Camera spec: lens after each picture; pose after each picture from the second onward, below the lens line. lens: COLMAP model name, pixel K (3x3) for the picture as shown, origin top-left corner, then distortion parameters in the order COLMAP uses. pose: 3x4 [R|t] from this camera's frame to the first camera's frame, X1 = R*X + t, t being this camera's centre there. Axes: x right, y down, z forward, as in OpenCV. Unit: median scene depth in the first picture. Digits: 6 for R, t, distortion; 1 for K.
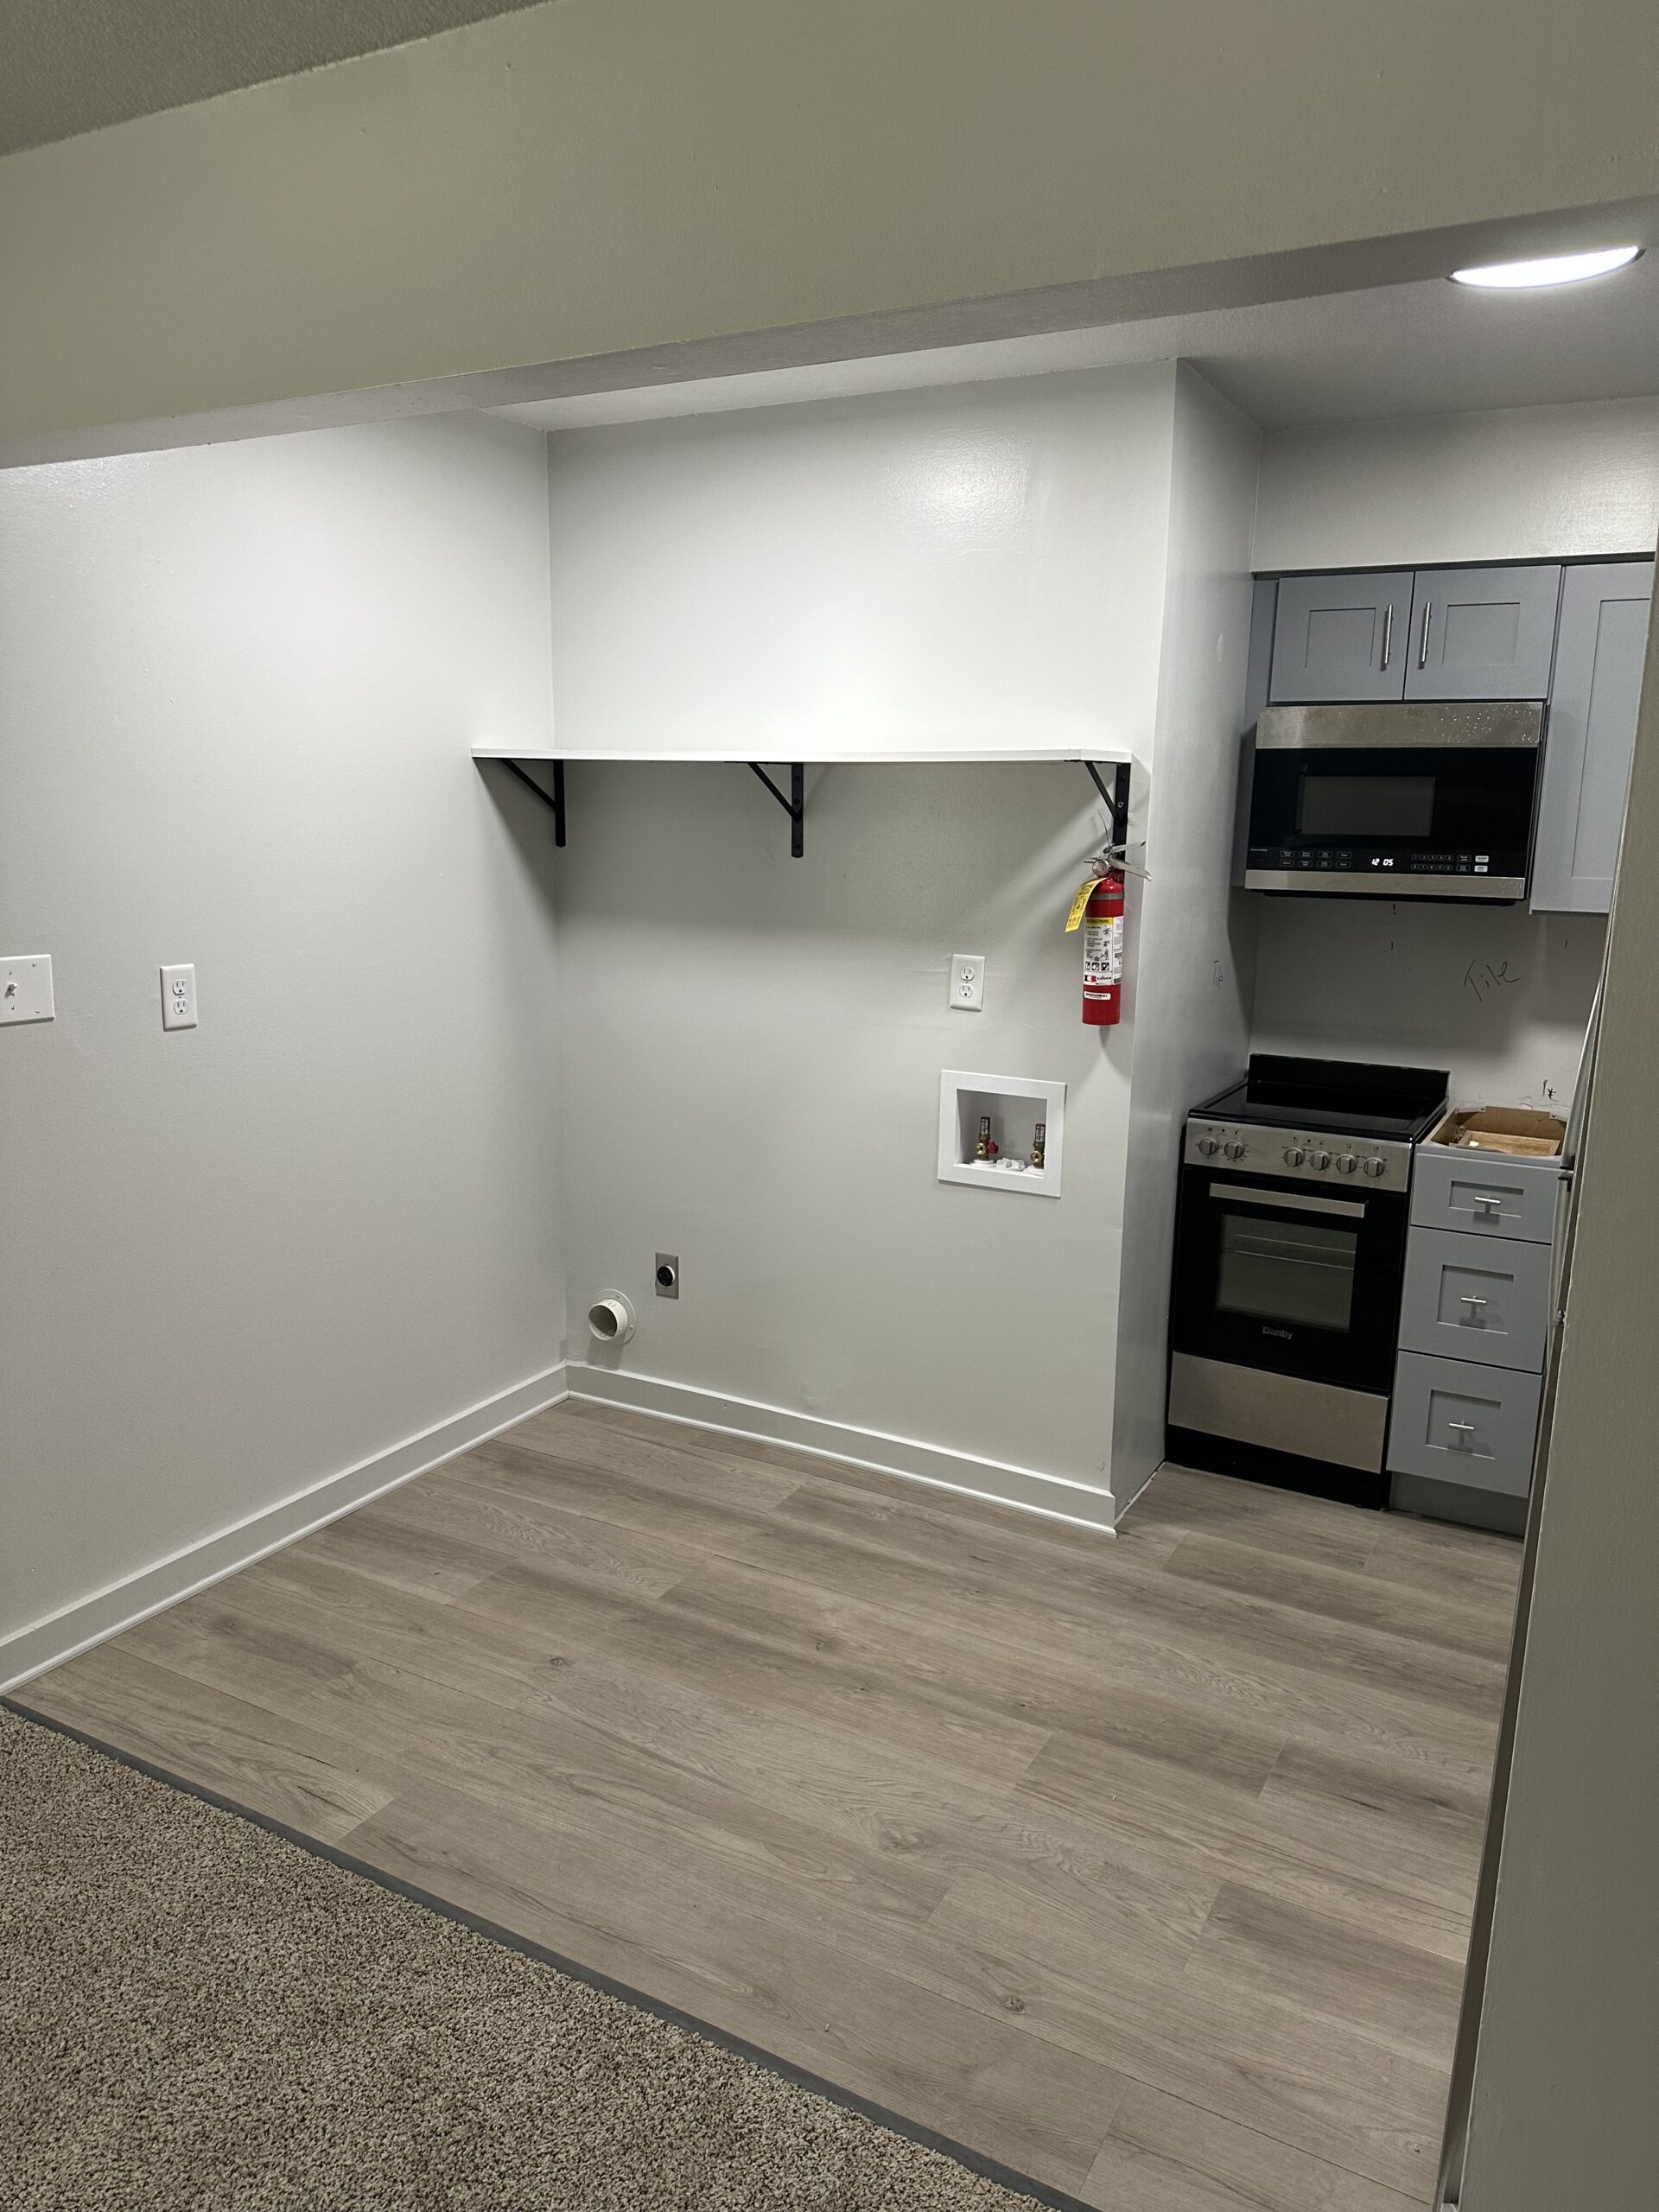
lens RADIAL K [[1545.2, 0, 829.5], [0, 1545.2, 1106.0], [0, 0, 1]] dist [0.121562, -0.198752]
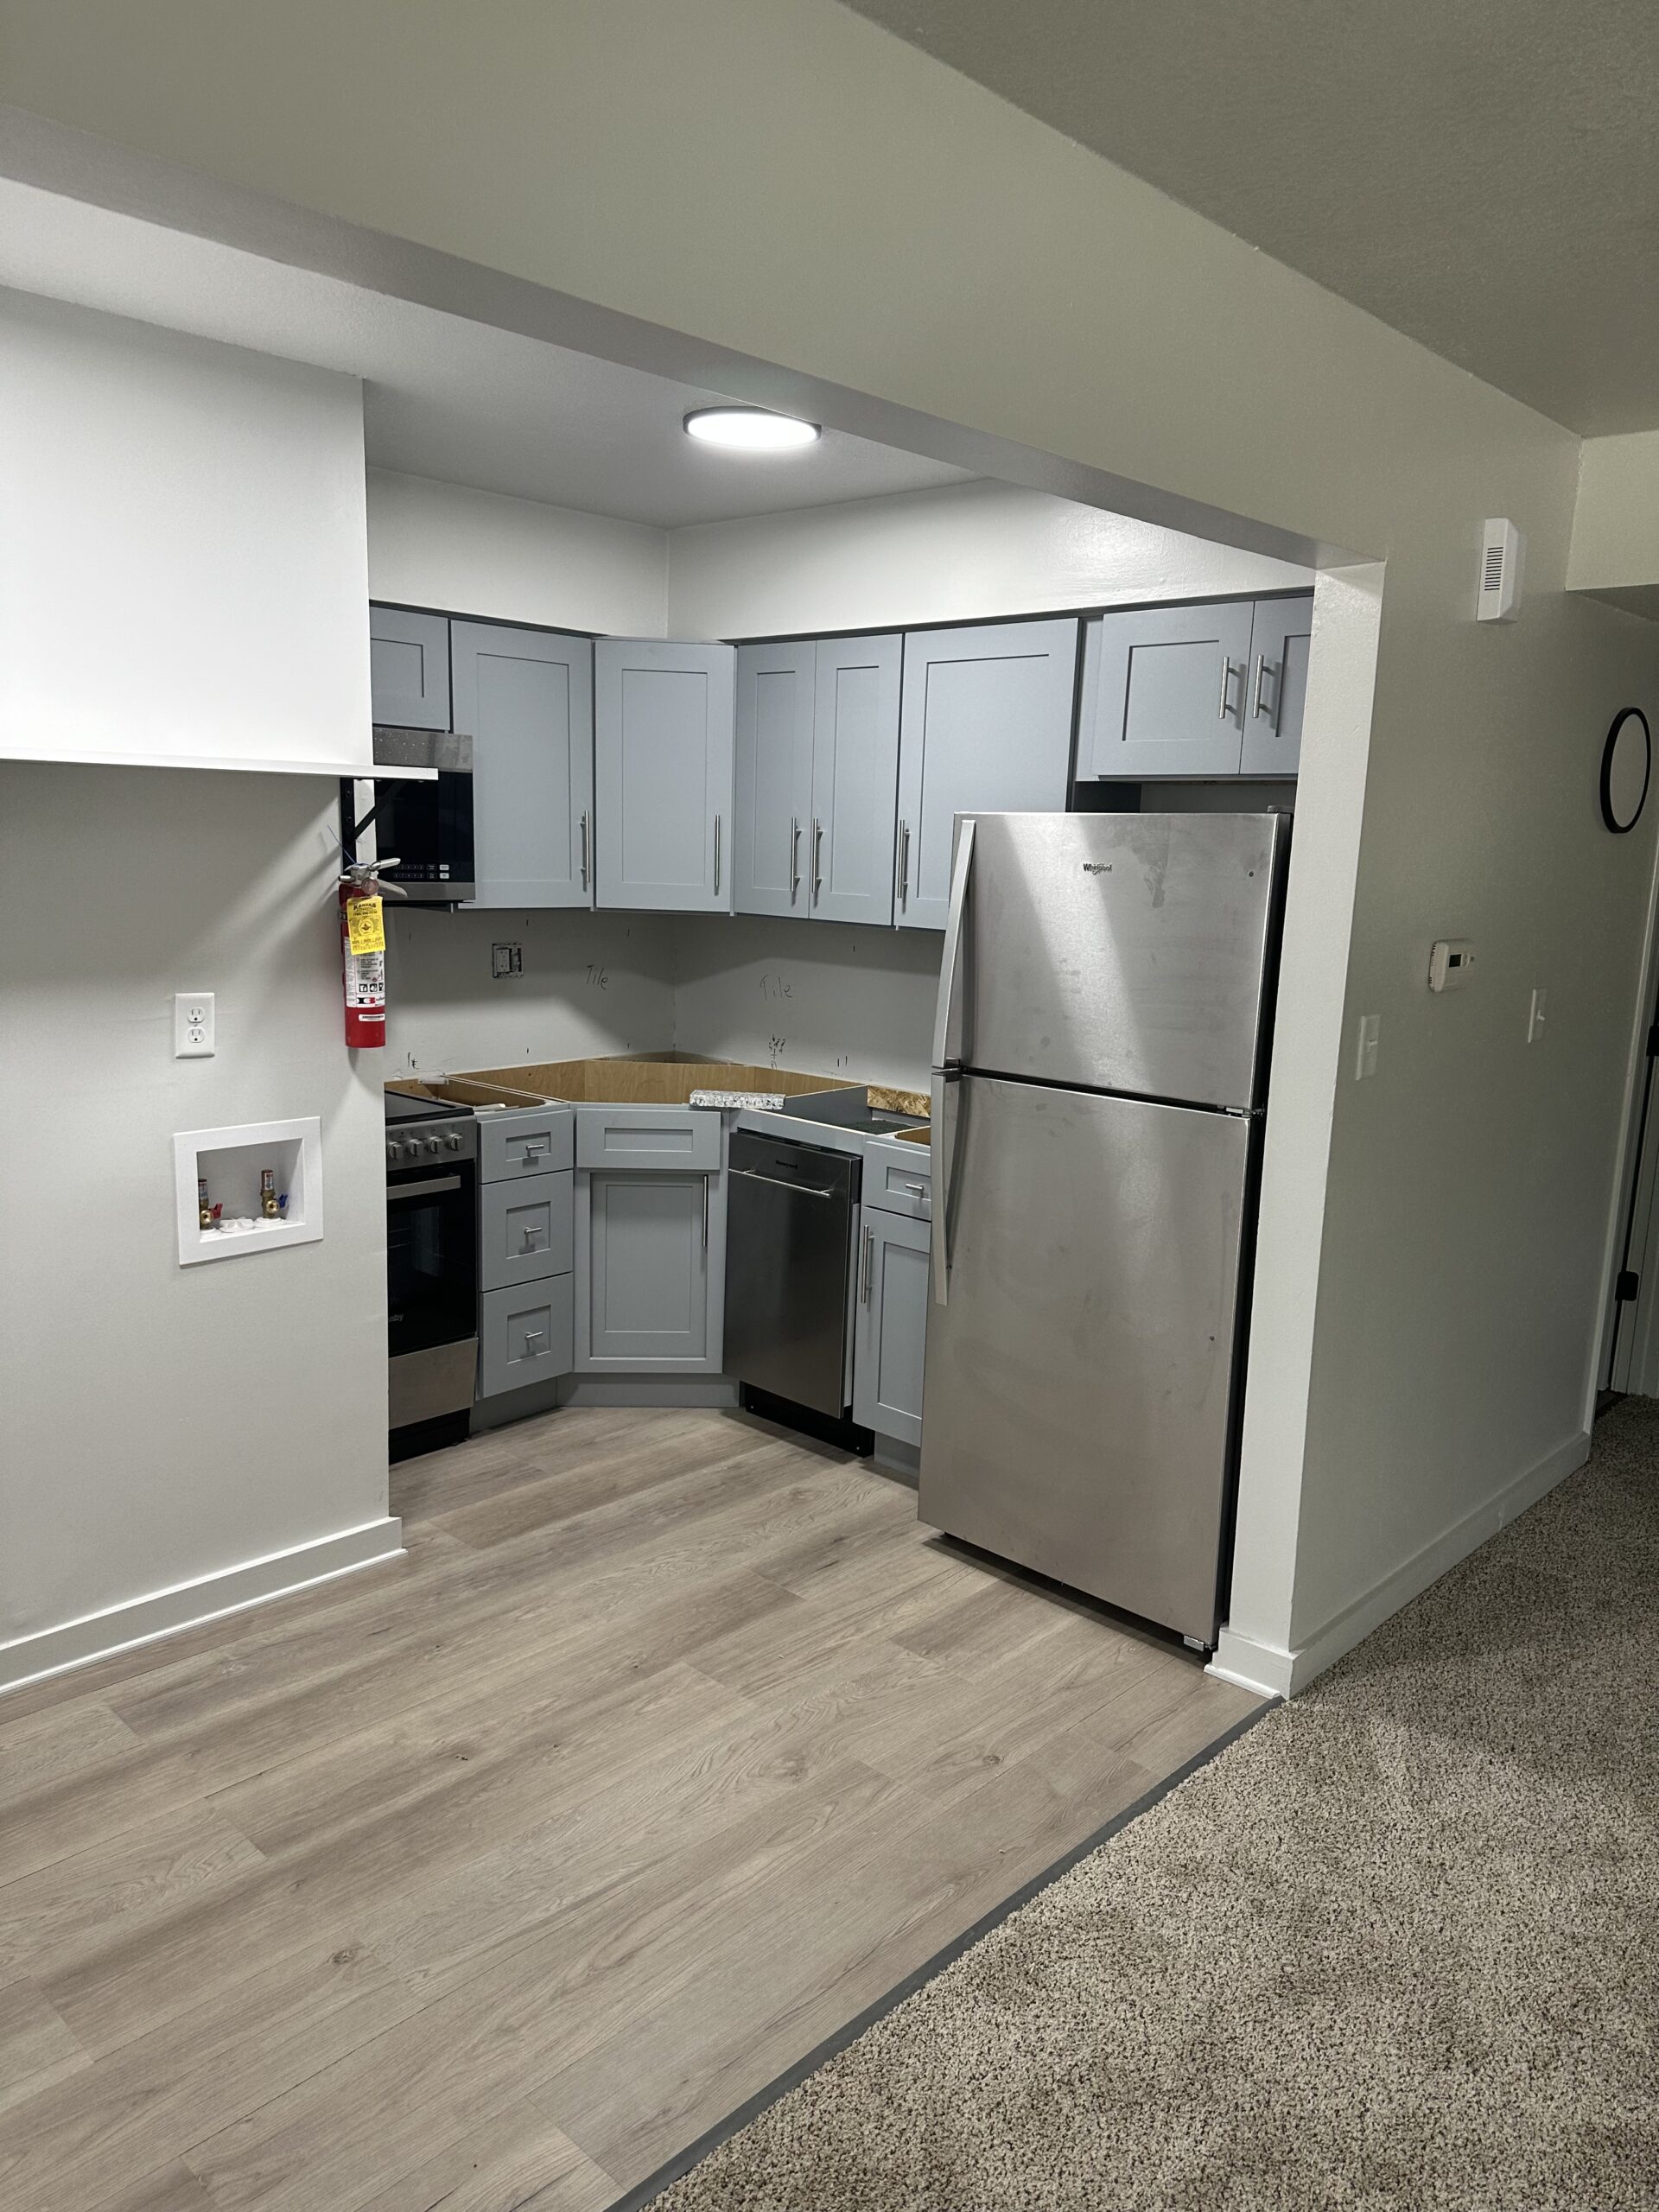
lens RADIAL K [[1550.7, 0, 802.0], [0, 1550.7, 1115.5], [0, 0, 1]] dist [-0.007162, -0.007468]
pose [[0.271084, -0.194070, 0.942789, -0.682328], [0.183881, 0.971867, 0.147184, -0.103121], [-0.944829, 0.133461, 0.299143, 0.471526]]
